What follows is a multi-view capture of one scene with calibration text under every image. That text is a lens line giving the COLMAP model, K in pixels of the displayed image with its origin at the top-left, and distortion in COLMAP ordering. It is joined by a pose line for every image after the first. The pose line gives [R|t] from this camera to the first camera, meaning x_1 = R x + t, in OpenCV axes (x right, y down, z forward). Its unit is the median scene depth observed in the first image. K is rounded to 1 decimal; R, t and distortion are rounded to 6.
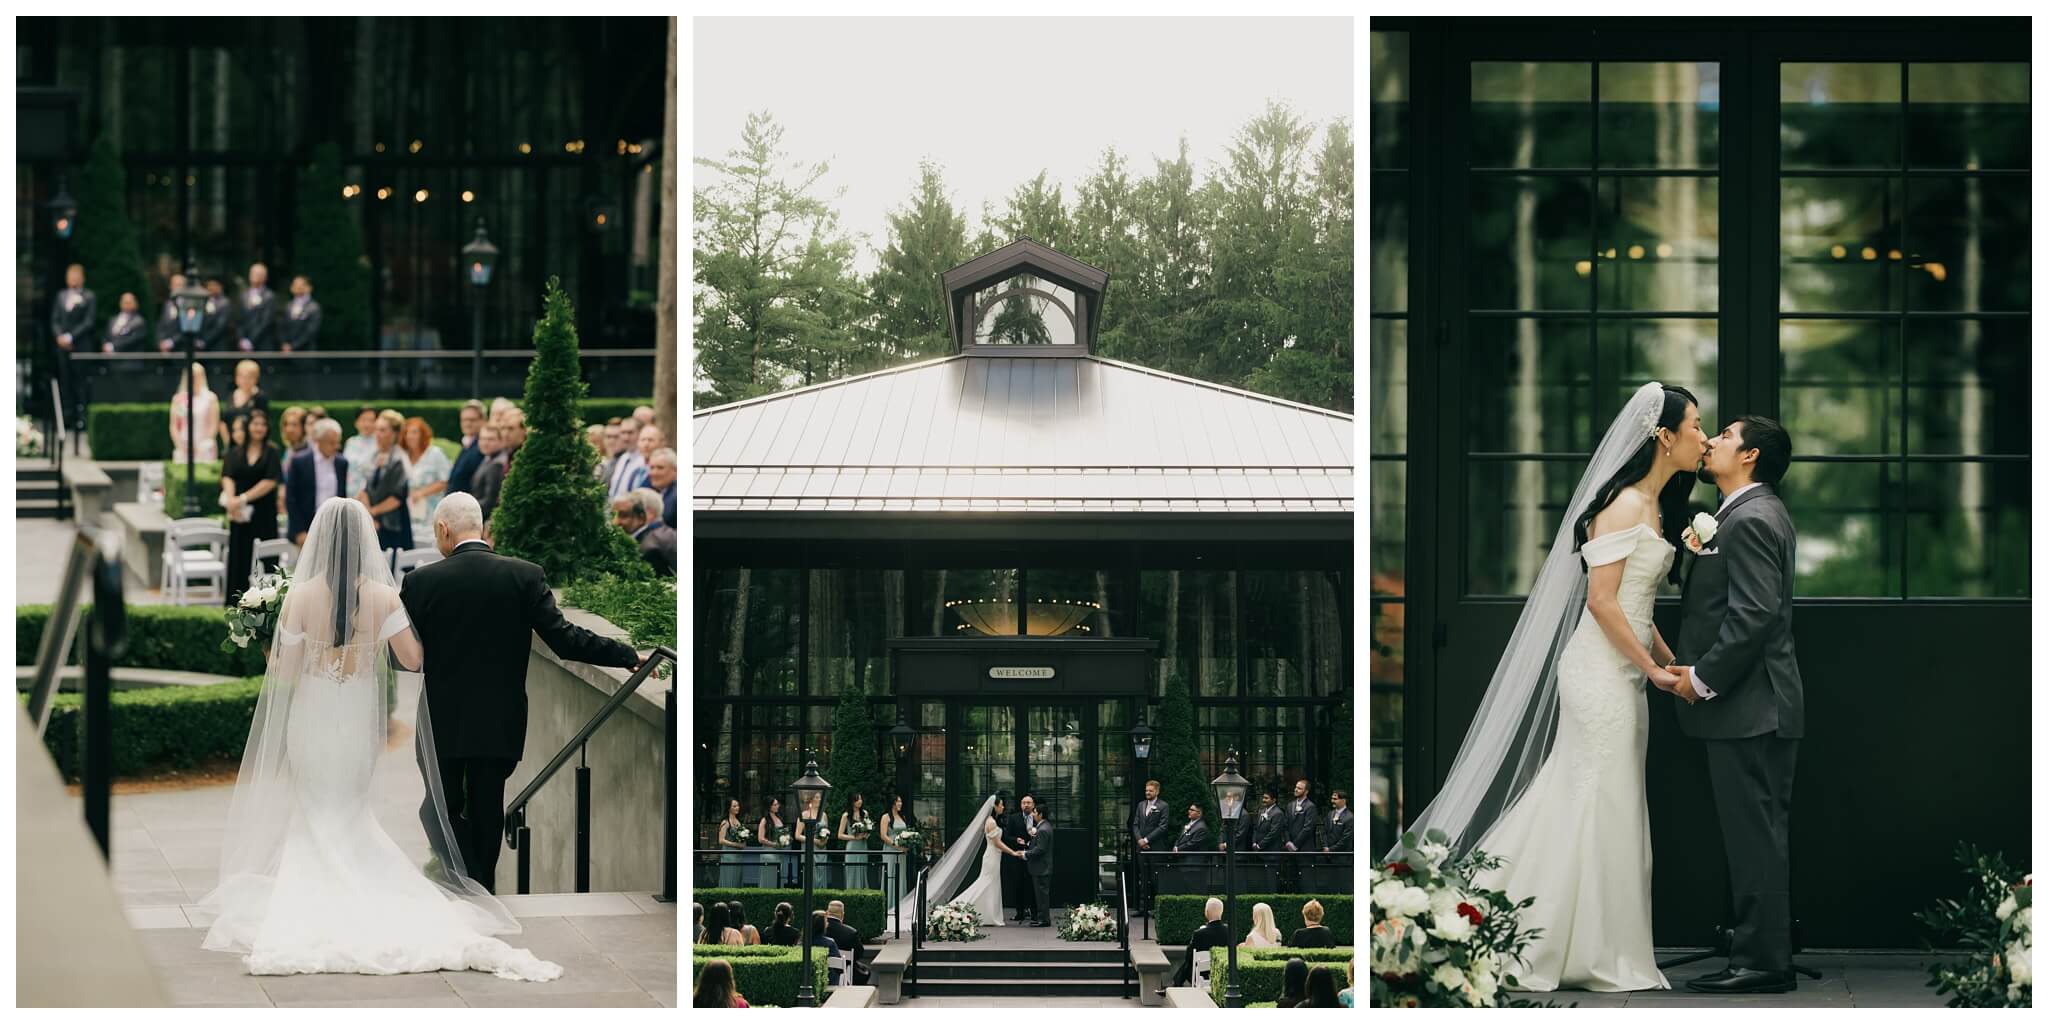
lens RADIAL K [[1953.4, 0, 1033.8], [0, 1953.4, 504.5], [0, 0, 1]] dist [-0.009039, 0.000000]
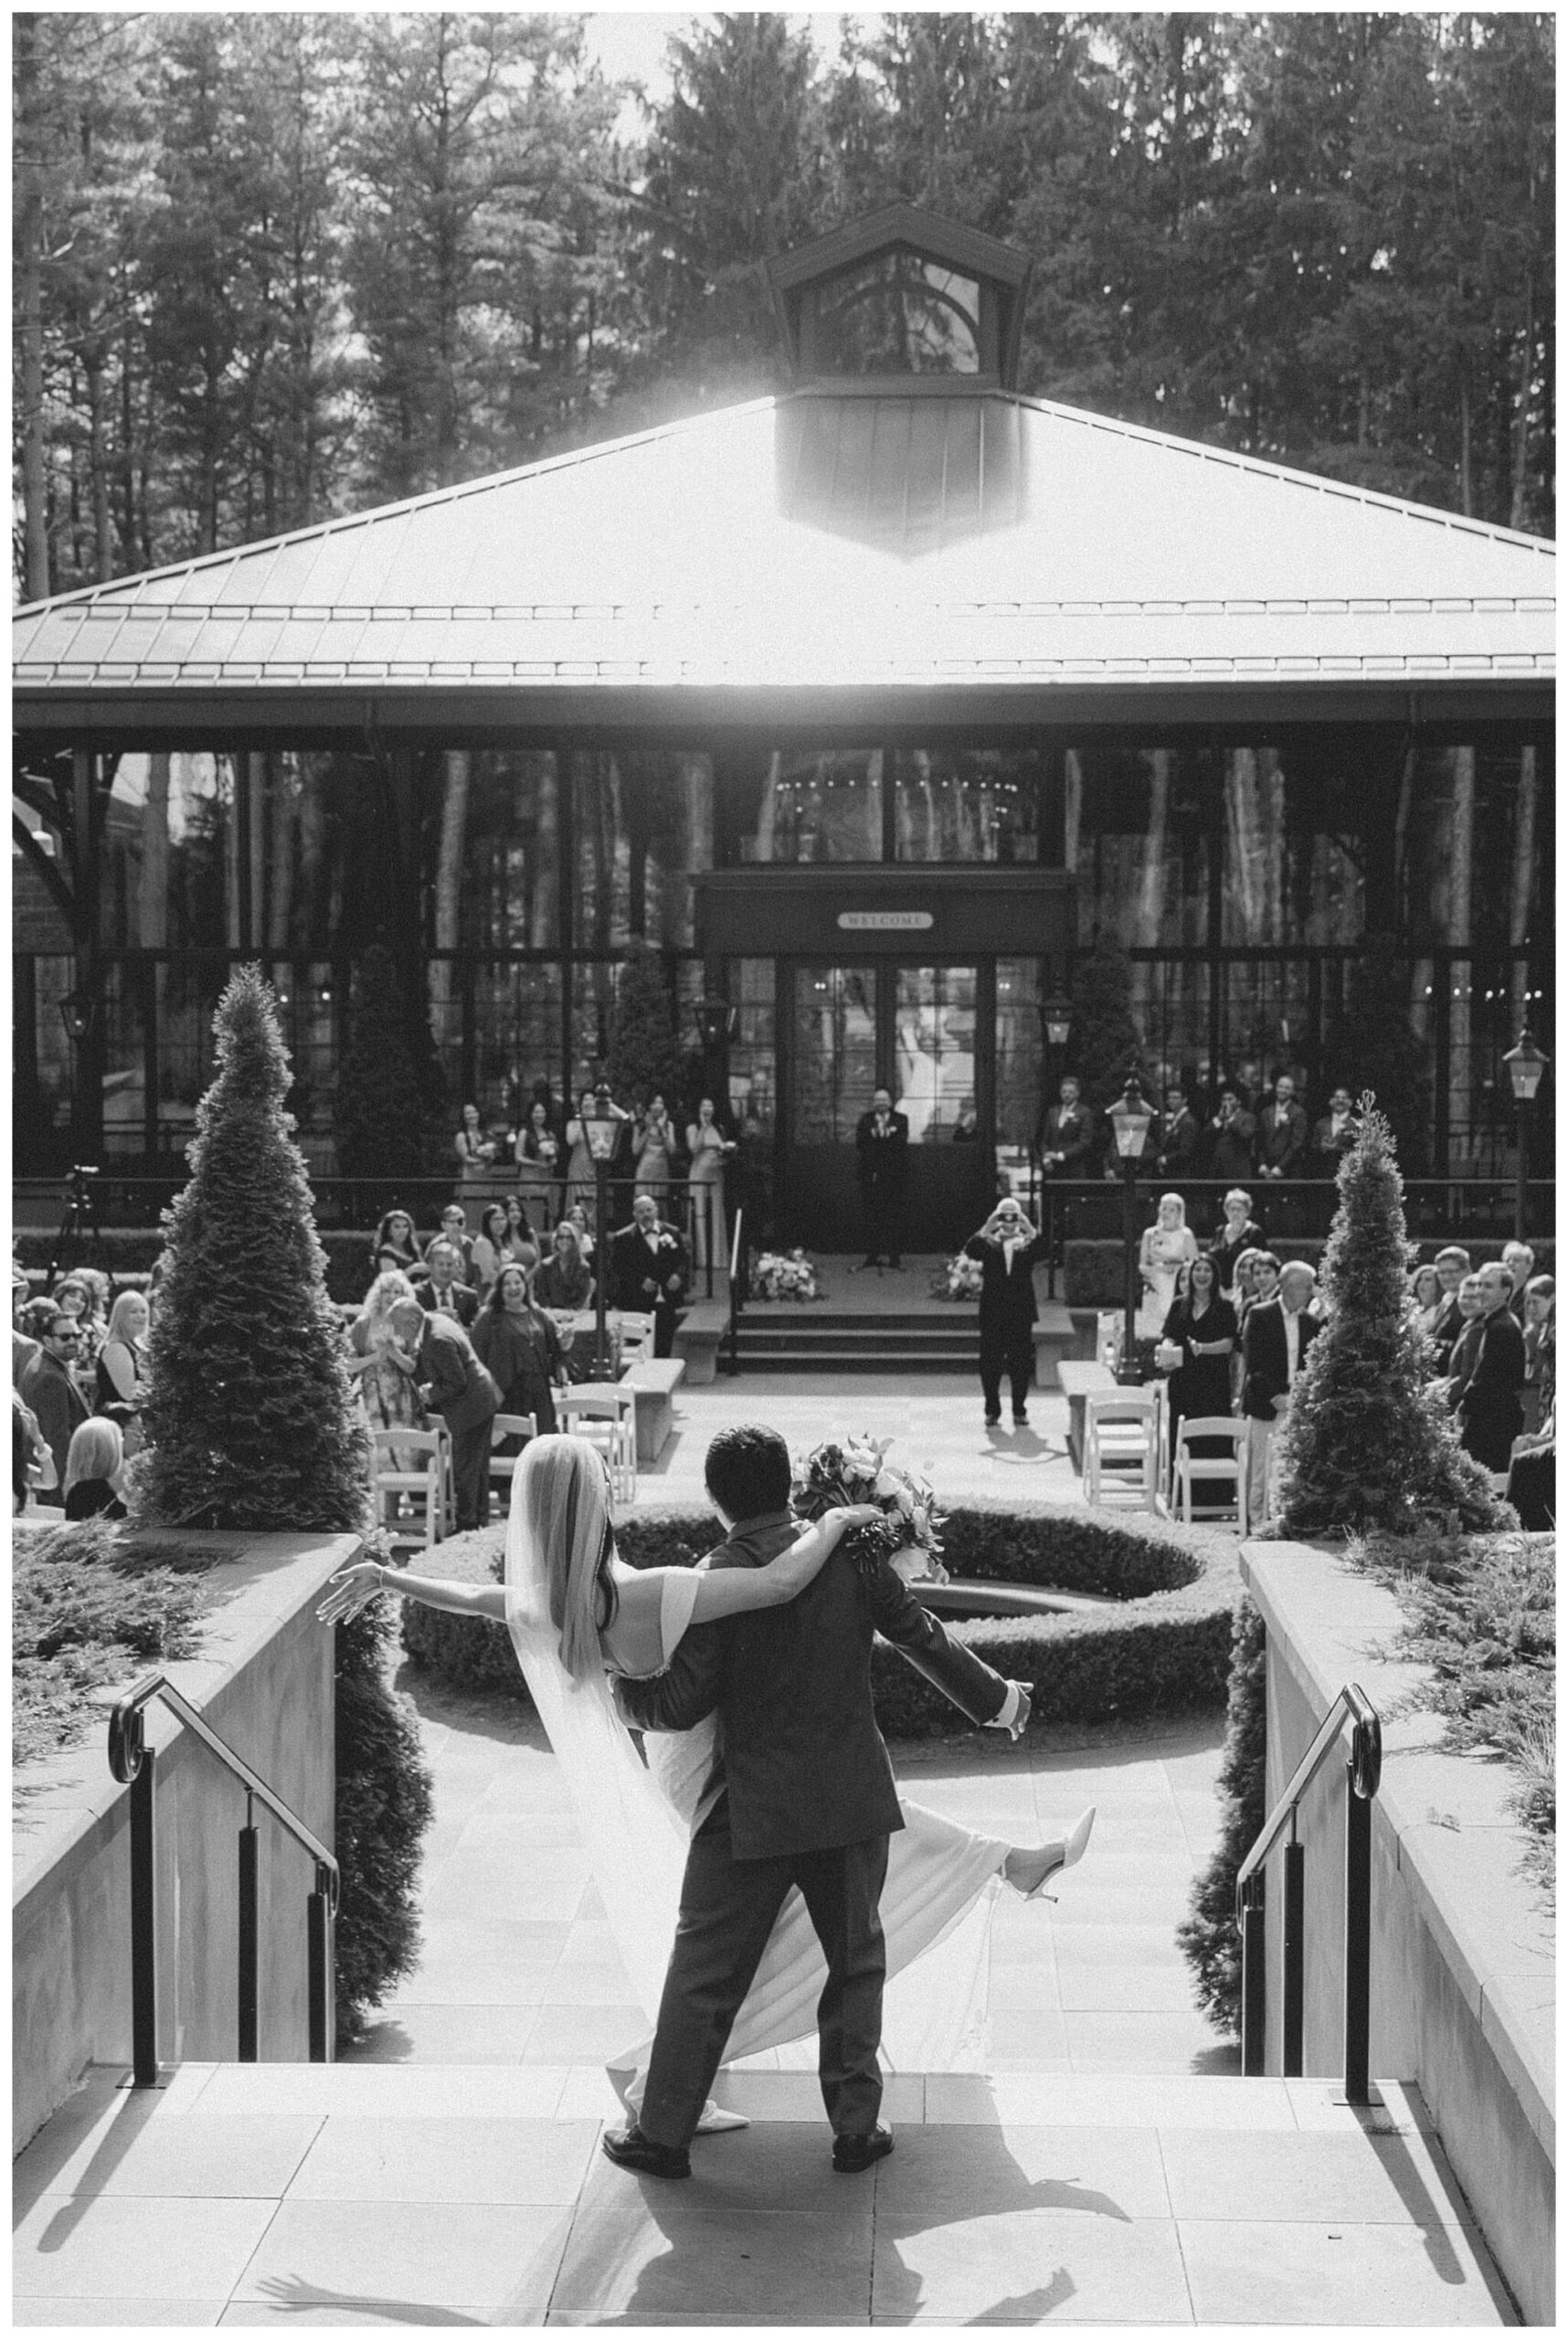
lens RADIAL K [[3642.5, 0, 789.6], [0, 3642.5, 1170.5], [0, 0, 1]] dist [0.042619, 0.000000]
pose [[0.999053, 0.001090, -0.043494, 0.006159], [0.007047, 0.982429, 0.186501, -0.025403], [0.042933, -0.186631, 0.981491, -0.106141]]
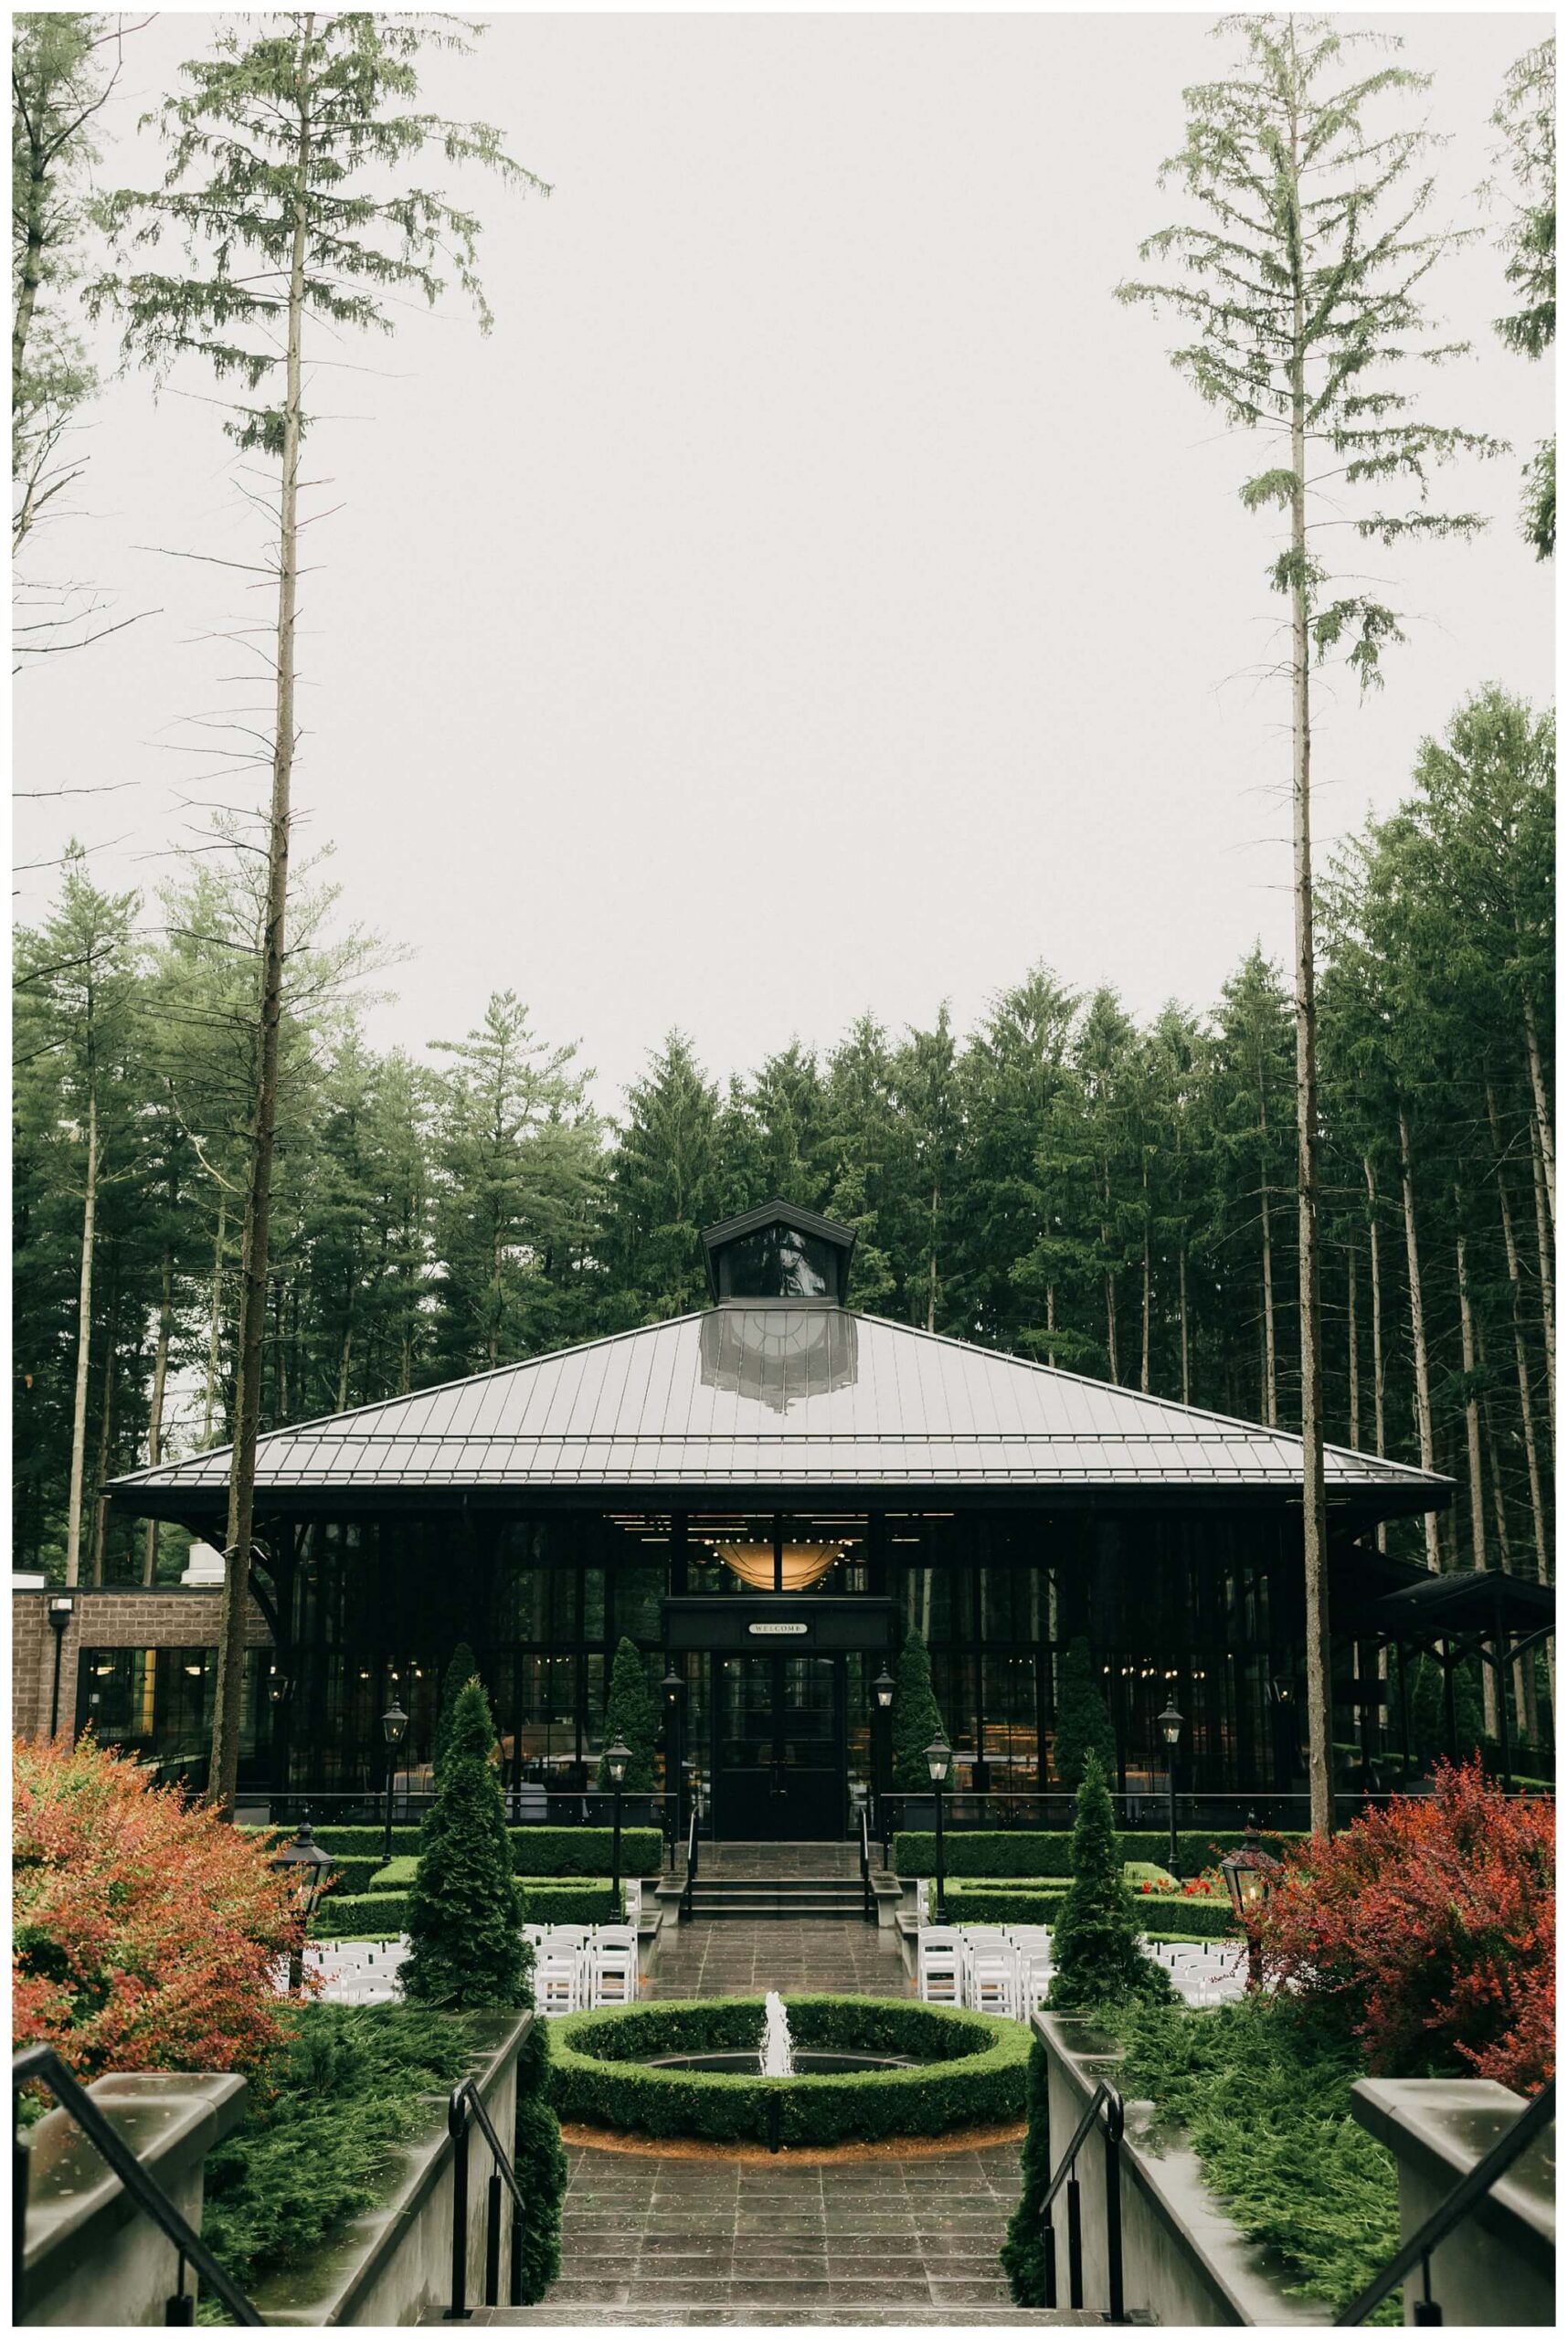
lens RADIAL K [[2319.6, 0, 743.2], [0, 2319.6, 1144.8], [0, 0, 1]] dist [0.000212, 0.000000]
pose [[0.999800, -0.005732, -0.019147, 0.000462], [0.004157, 0.996682, -0.081288, -0.032008], [0.019549, 0.081192, 0.996507, -0.137115]]
